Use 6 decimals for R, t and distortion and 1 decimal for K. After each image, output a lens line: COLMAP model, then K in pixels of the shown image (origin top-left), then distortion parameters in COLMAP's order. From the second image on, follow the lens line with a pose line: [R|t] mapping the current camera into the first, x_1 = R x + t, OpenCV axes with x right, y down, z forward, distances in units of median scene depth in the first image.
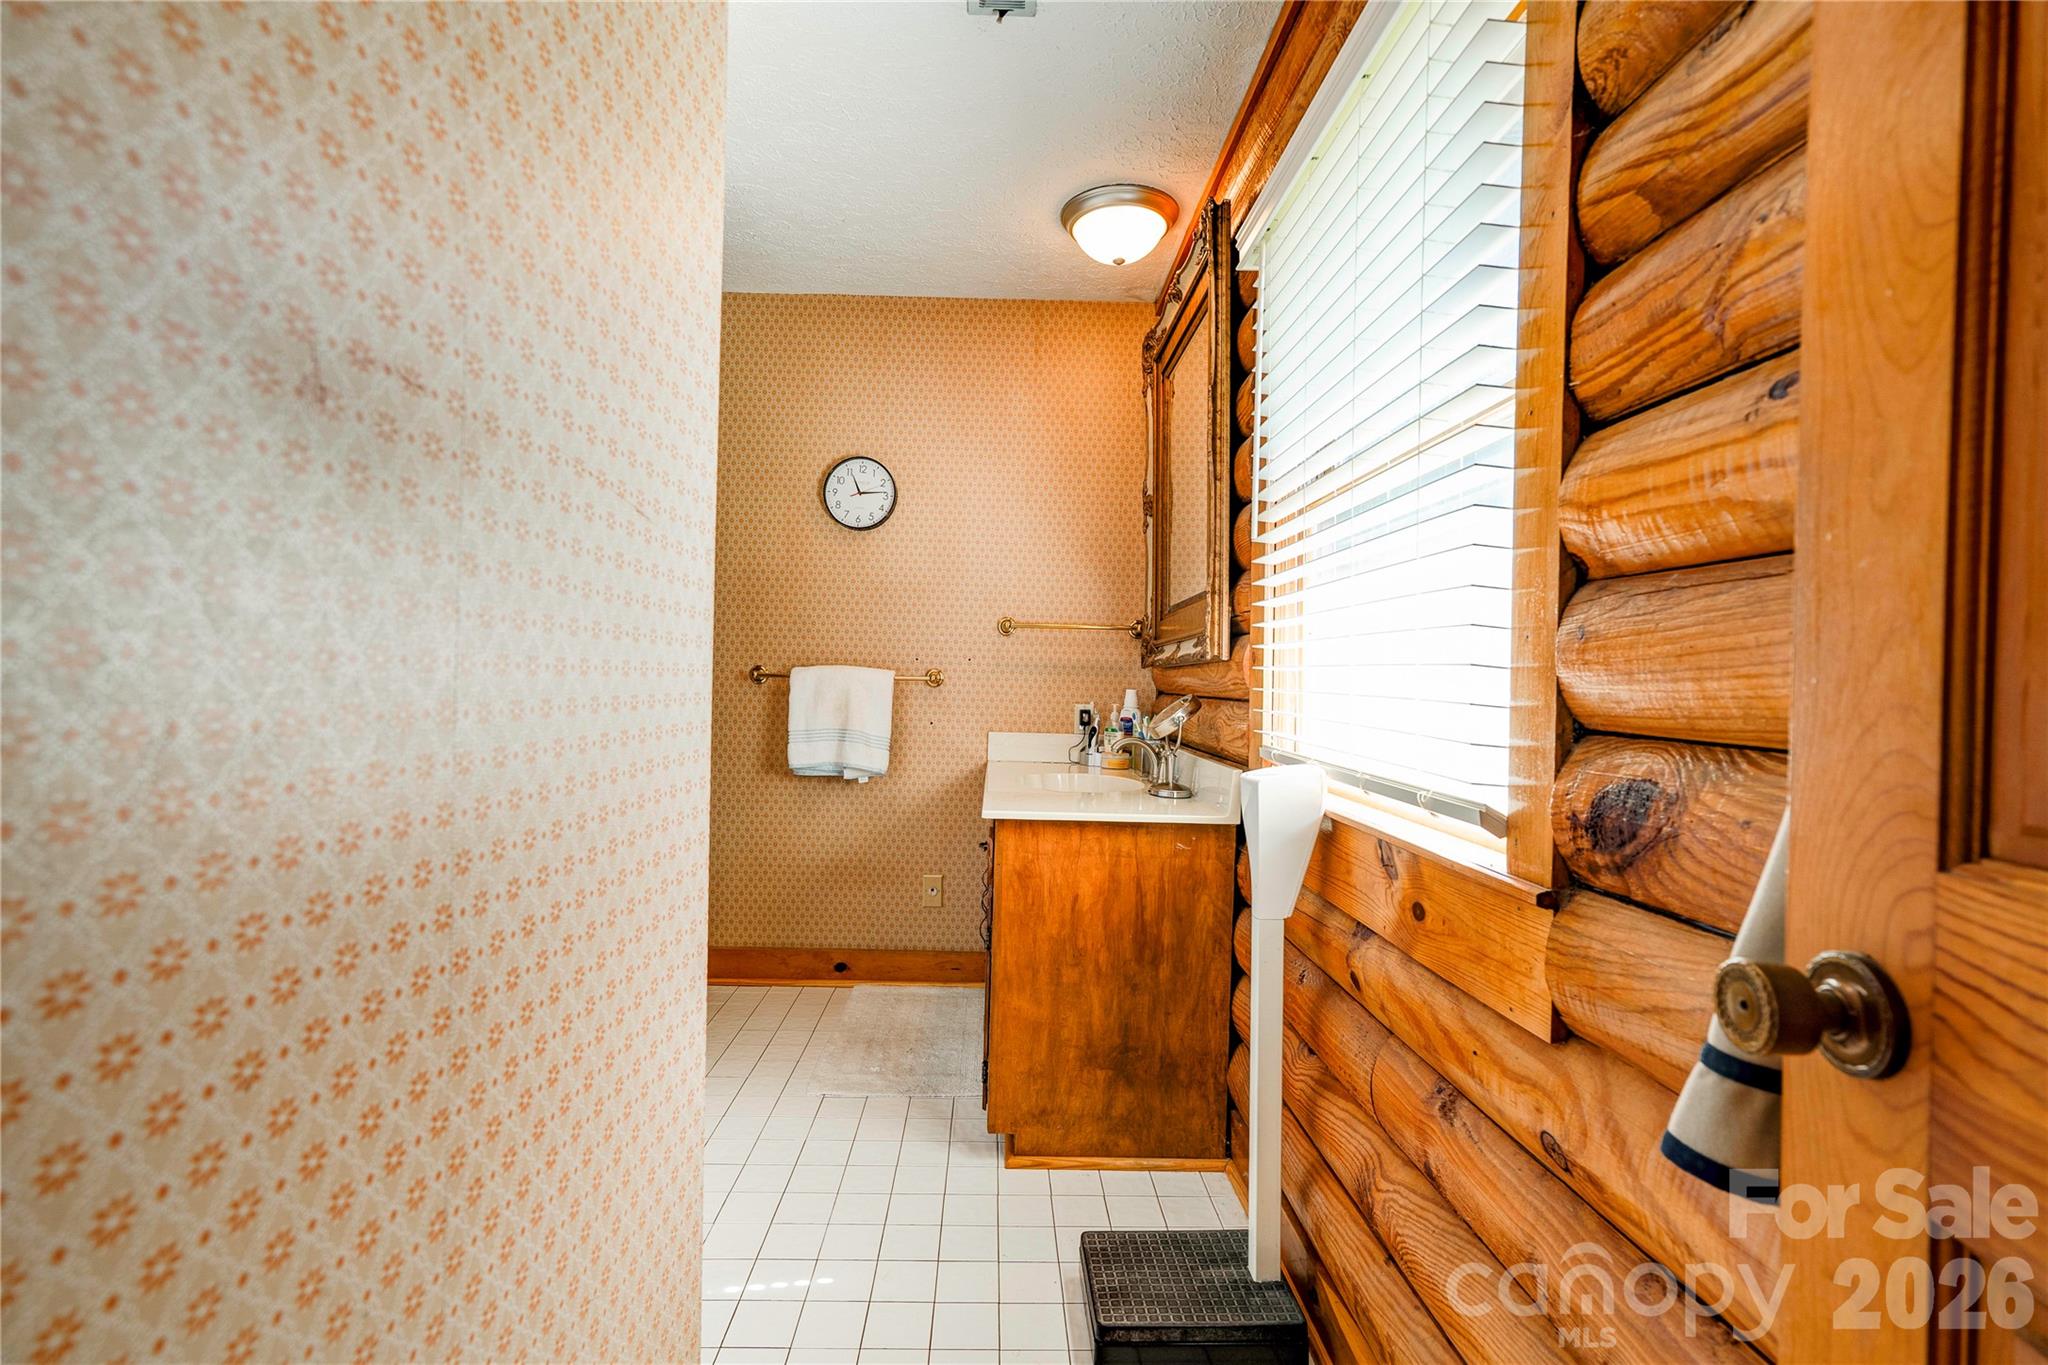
lens RADIAL K [[939.5, 0, 1009.3], [0, 939.5, 675.6], [0, 0, 1]] dist [-0.005991, 0.010293]
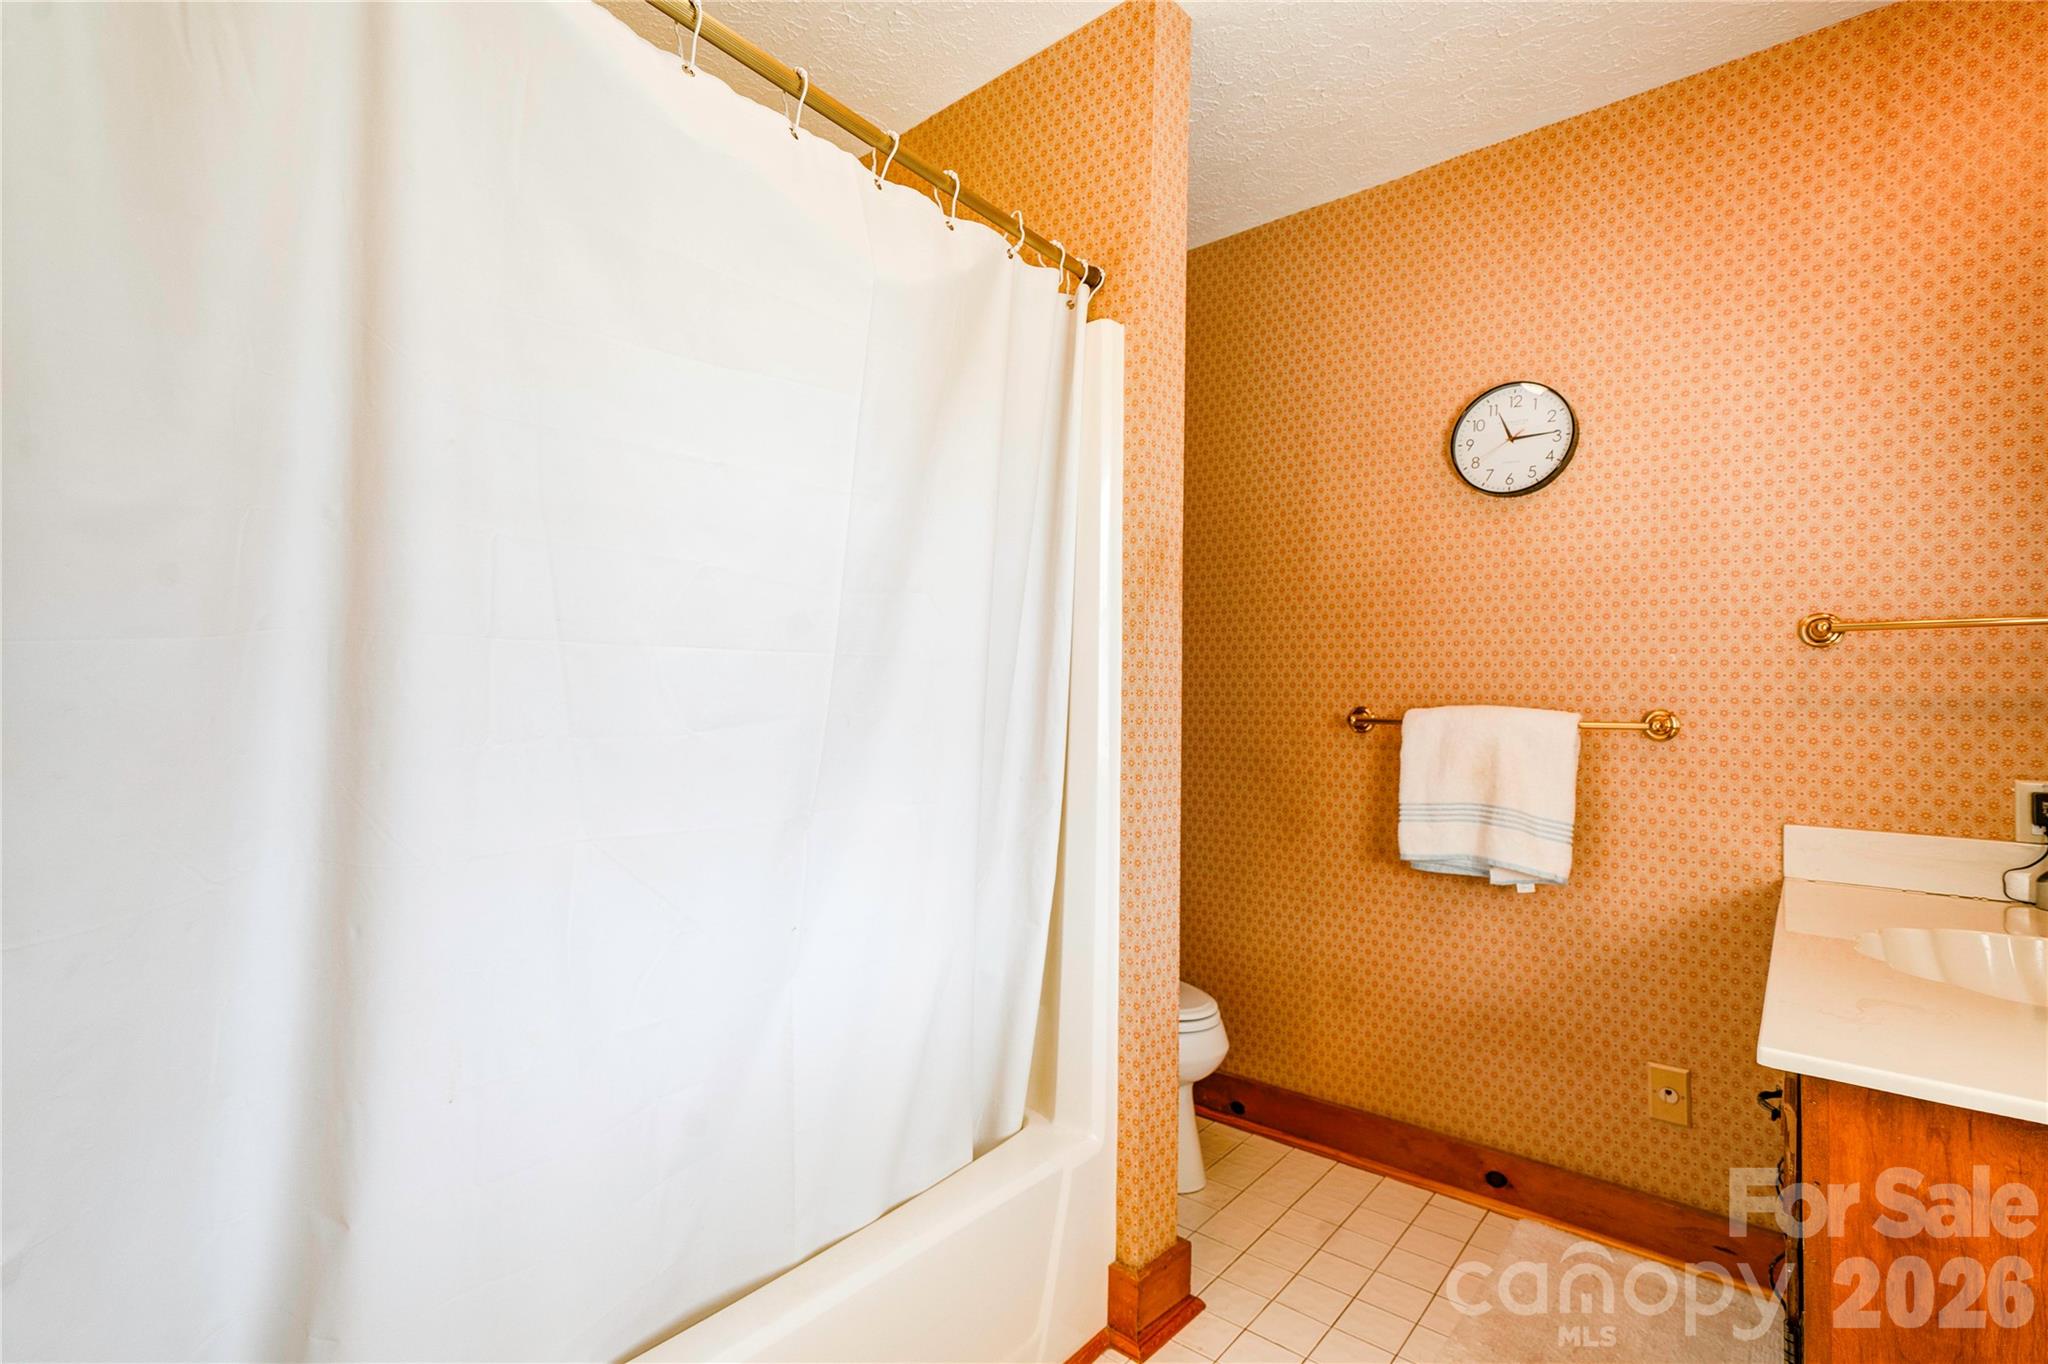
lens RADIAL K [[939.5, 0, 1012.0], [0, 939.5, 679.9], [0, 0, 1]] dist [-0.005991, 0.010293]
pose [[0.754518, -0.028771, -0.655648, 0.000293], [0.000645, 0.999071, -0.043098, -0.000929], [0.656279, 0.032095, 0.753835, 0.292356]]
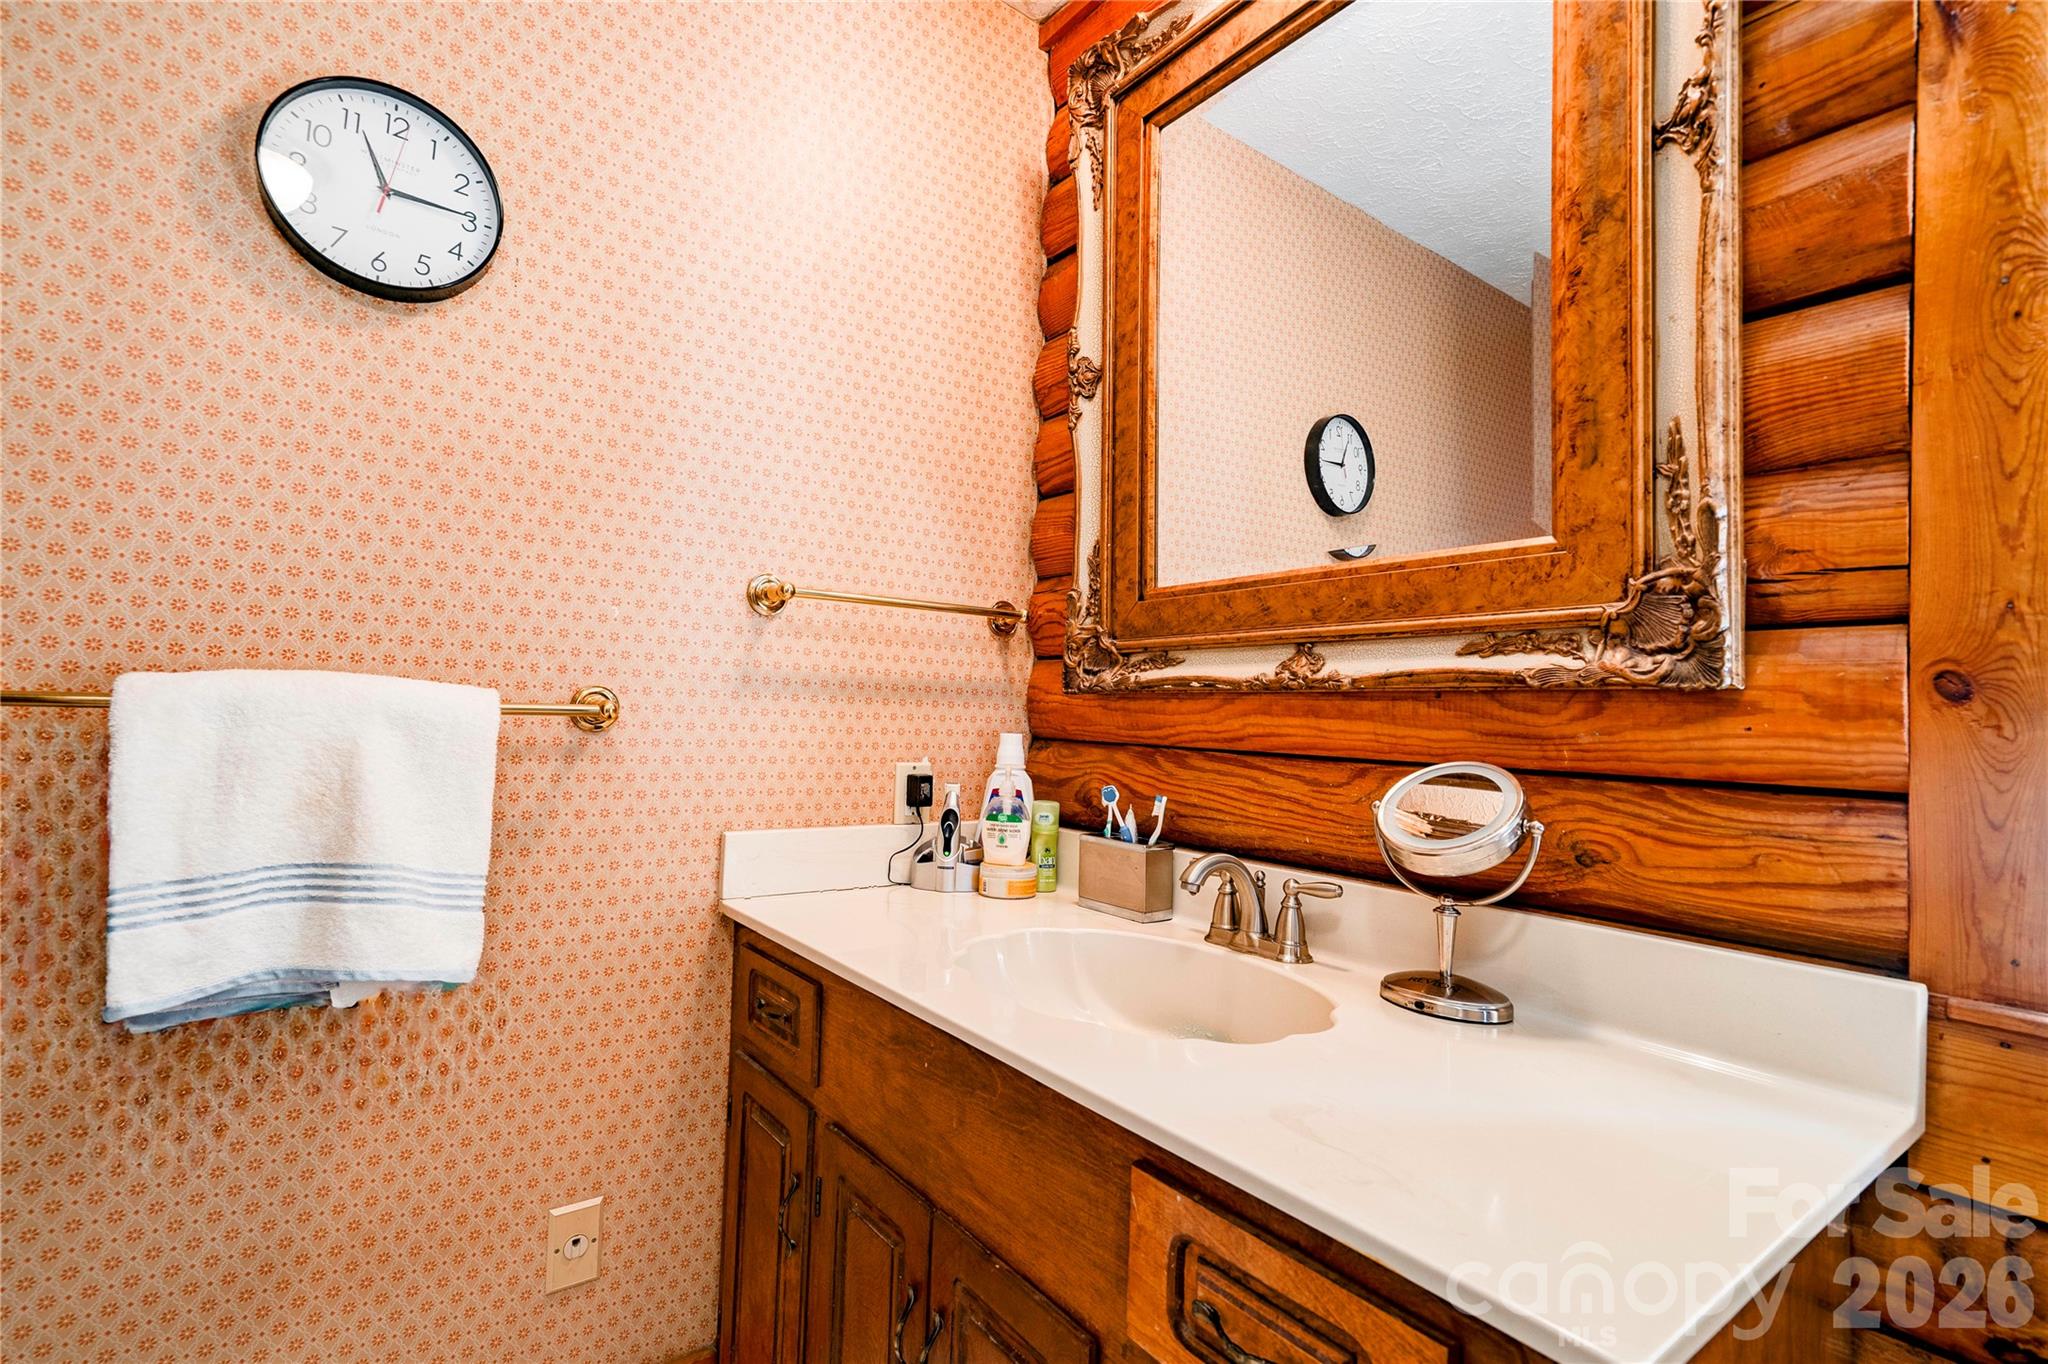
lens RADIAL K [[939.5, 0, 1014.5], [0, 939.5, 679.6], [0, 0, 1]] dist [-0.005991, 0.010293]
pose [[0.813969, 0.023343, 0.580440, -0.168312], [-0.015841, 0.999713, -0.017990, -0.005738], [-0.580693, 0.005449, 0.814104, 0.571290]]
